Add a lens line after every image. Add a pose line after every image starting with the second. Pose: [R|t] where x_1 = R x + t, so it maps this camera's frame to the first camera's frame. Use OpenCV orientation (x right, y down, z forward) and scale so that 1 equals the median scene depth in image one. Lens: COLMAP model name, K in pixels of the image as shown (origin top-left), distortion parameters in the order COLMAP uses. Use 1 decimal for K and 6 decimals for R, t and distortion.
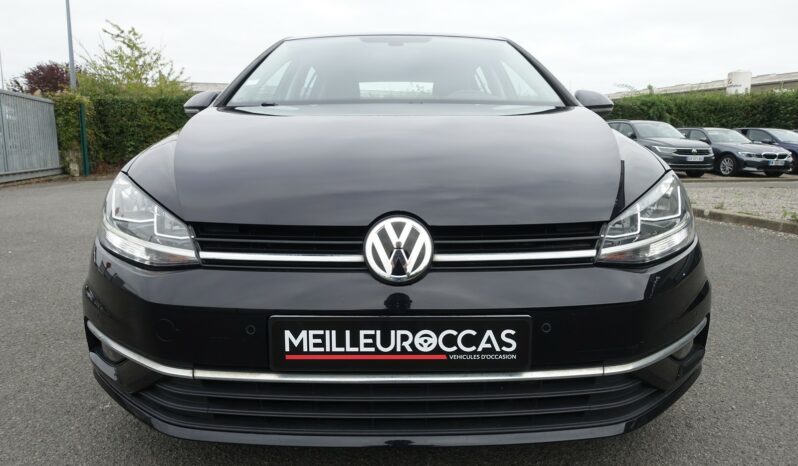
lens RADIAL K [[565.3, 0, 399.0], [0, 565.3, 233.0], [0, 0, 1]] dist [-0.006600, -0.001159]
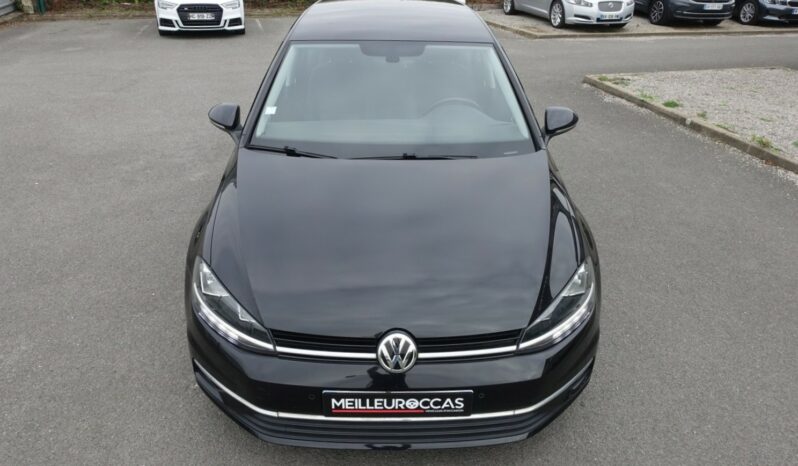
lens RADIAL K [[623.3, 0, 399.0], [0, 623.3, 233.0], [0, 0, 1]] dist [-0.002612, -0.003859]
pose [[0.999750, 0.008582, 0.020647, -0.037944], [-0.014637, 0.949237, 0.314221, -0.916539], [-0.016902, -0.314445, 0.949125, -0.667954]]
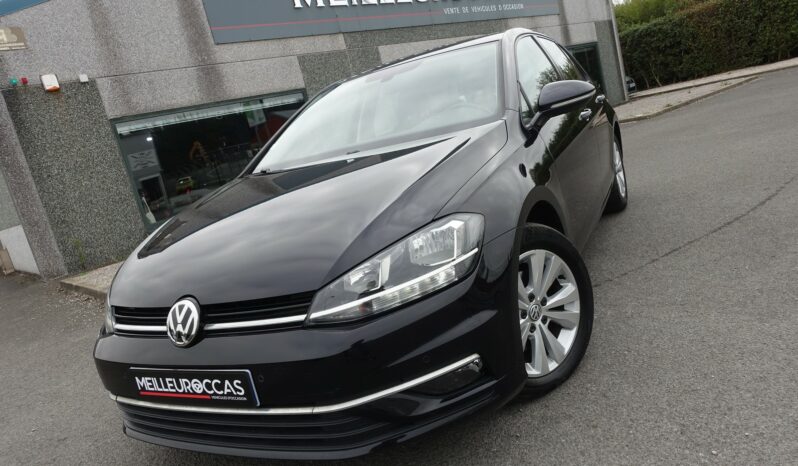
lens RADIAL K [[565.3, 0, 399.0], [0, 565.3, 233.0], [0, 0, 1]] dist [-0.006600, -0.001159]
pose [[0.857423, -0.104543, -0.503881, 1.271298], [0.147492, 0.987993, 0.045994, -0.191300], [0.493022, -0.113755, 0.862548, 0.038355]]
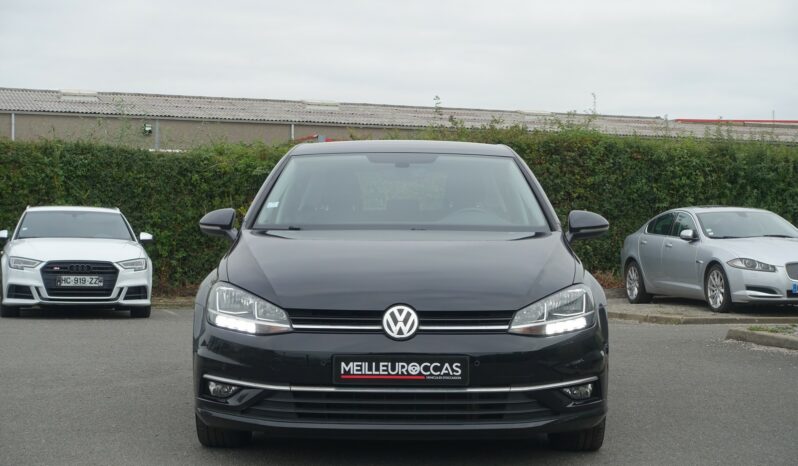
lens RADIAL K [[1716.5, 0, 399.0], [0, 1716.5, 233.0], [0, 0, 1]] dist [-0.068506, -0.032081]
pose [[0.999897, 0.007695, -0.012089, 0.063227], [-0.009453, 0.988197, -0.152894, 0.628327], [0.010770, 0.152993, 0.988169, -4.862719]]
